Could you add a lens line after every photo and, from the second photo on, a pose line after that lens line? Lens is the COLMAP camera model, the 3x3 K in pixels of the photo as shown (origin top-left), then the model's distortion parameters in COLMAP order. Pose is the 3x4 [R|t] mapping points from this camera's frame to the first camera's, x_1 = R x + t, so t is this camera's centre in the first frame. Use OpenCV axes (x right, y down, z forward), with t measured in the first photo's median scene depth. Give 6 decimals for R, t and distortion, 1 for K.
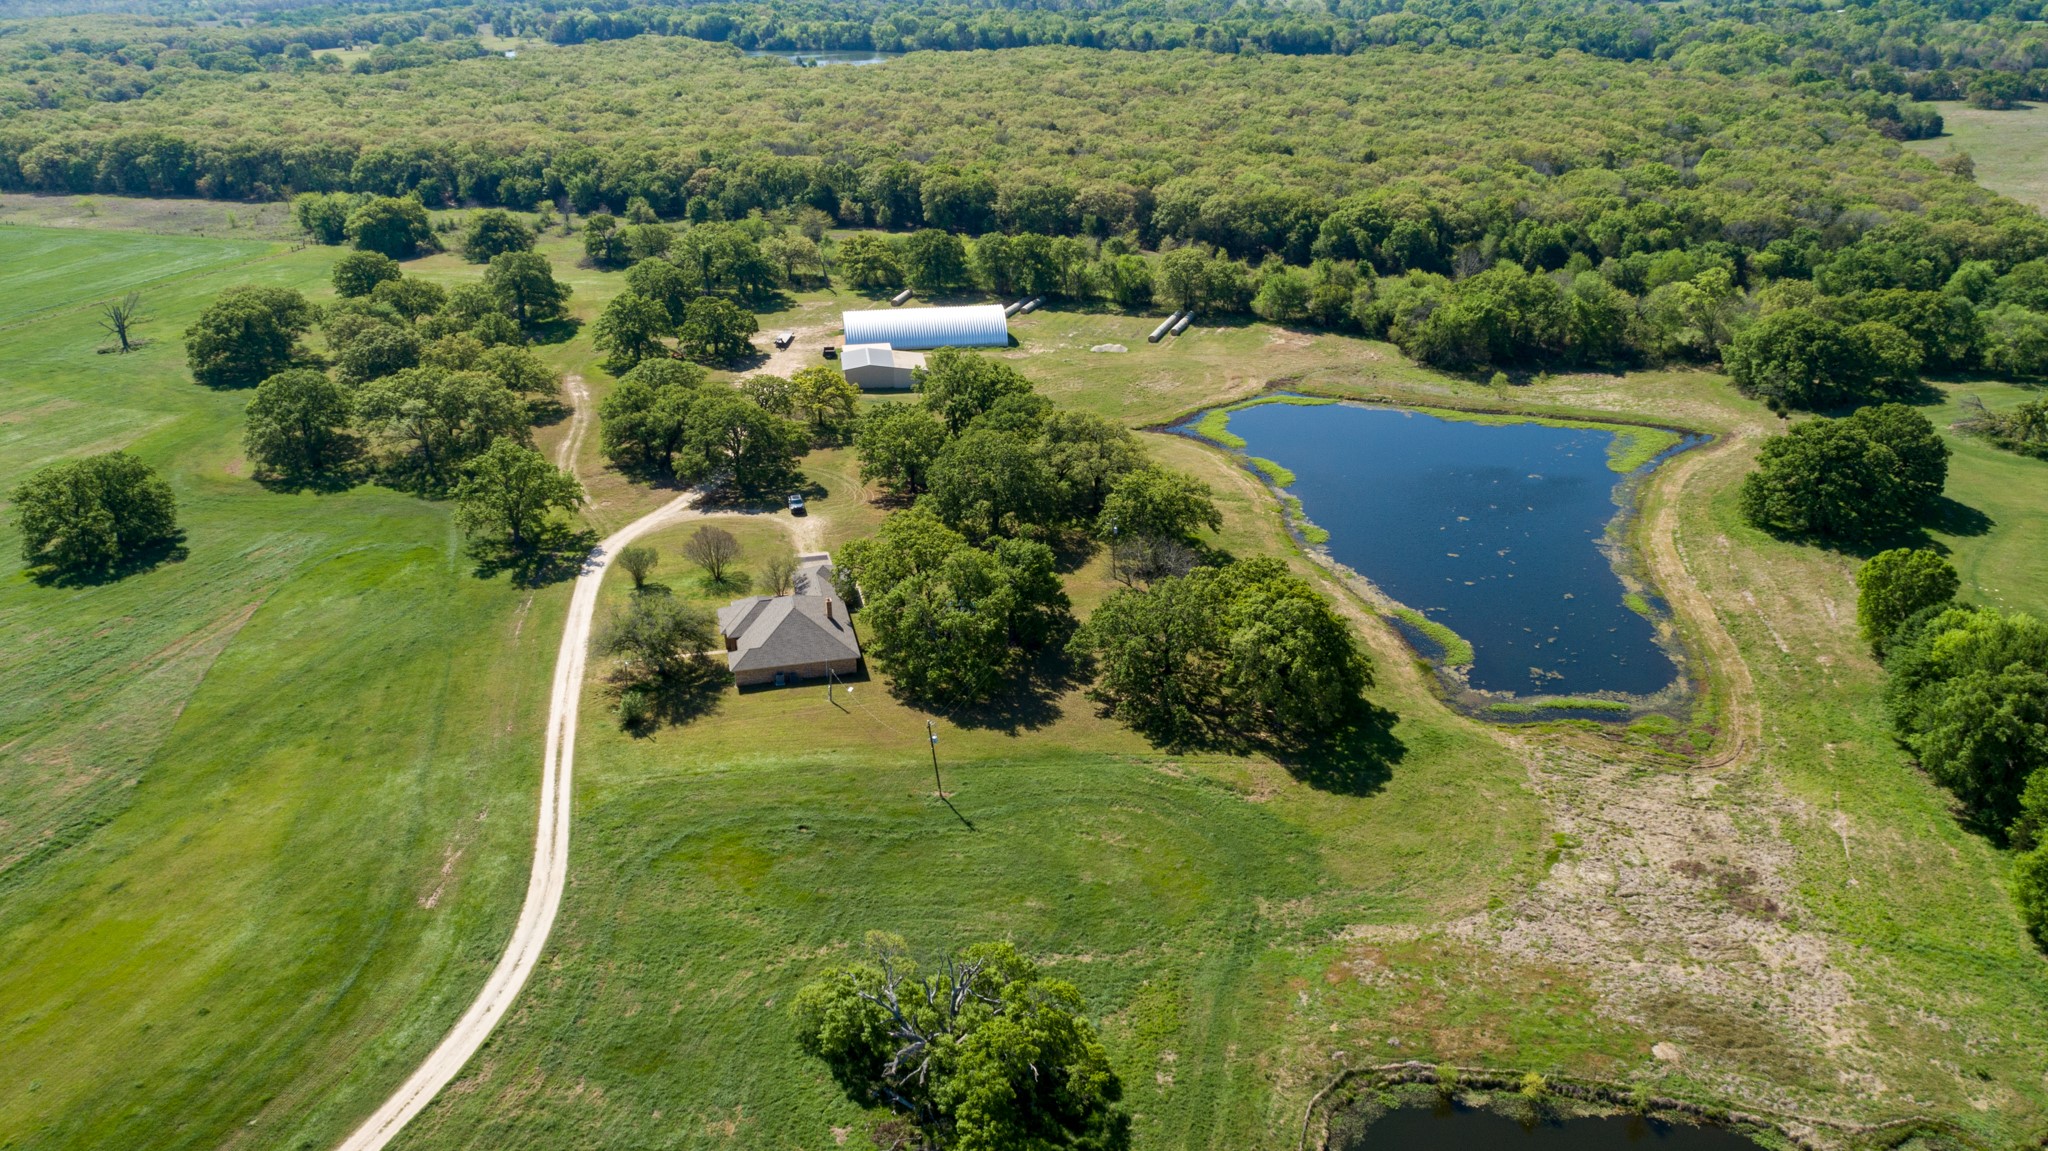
lens RADIAL K [[1571.8, 0, 1025.8], [0, 1571.8, 479.1], [0, 0, 1]] dist [-0.004396, 0.003626]
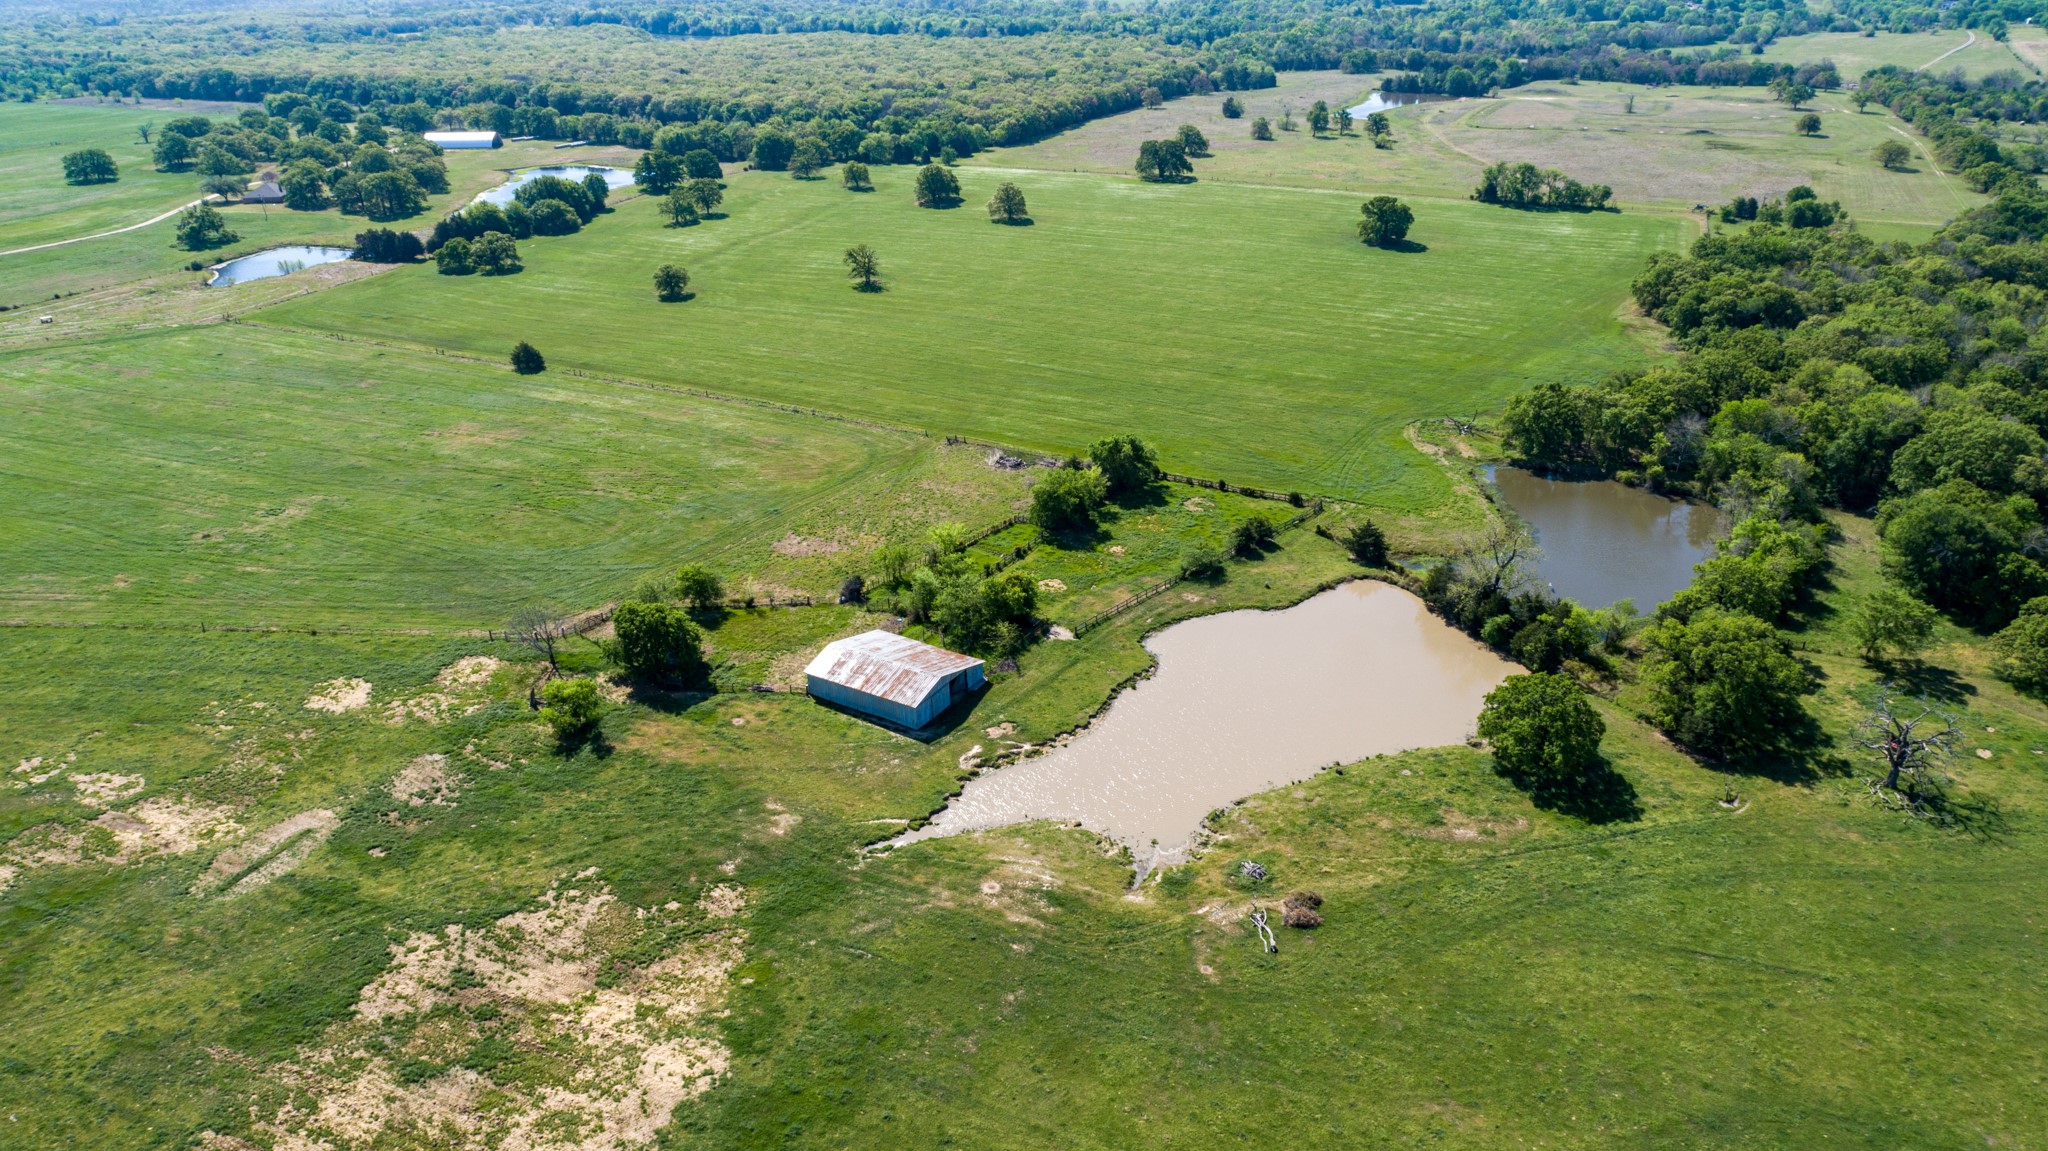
lens RADIAL K [[1401.6, 0, 1024.0], [0, 1401.6, 575.5], [0, 0, 1]] dist [-0.004276, 0.006399]
pose [[0.992961, 0.048069, -0.108249, 0.843645], [-0.037936, 0.994868, 0.093802, 0.264691], [0.112202, -0.089035, 0.989689, -0.855013]]
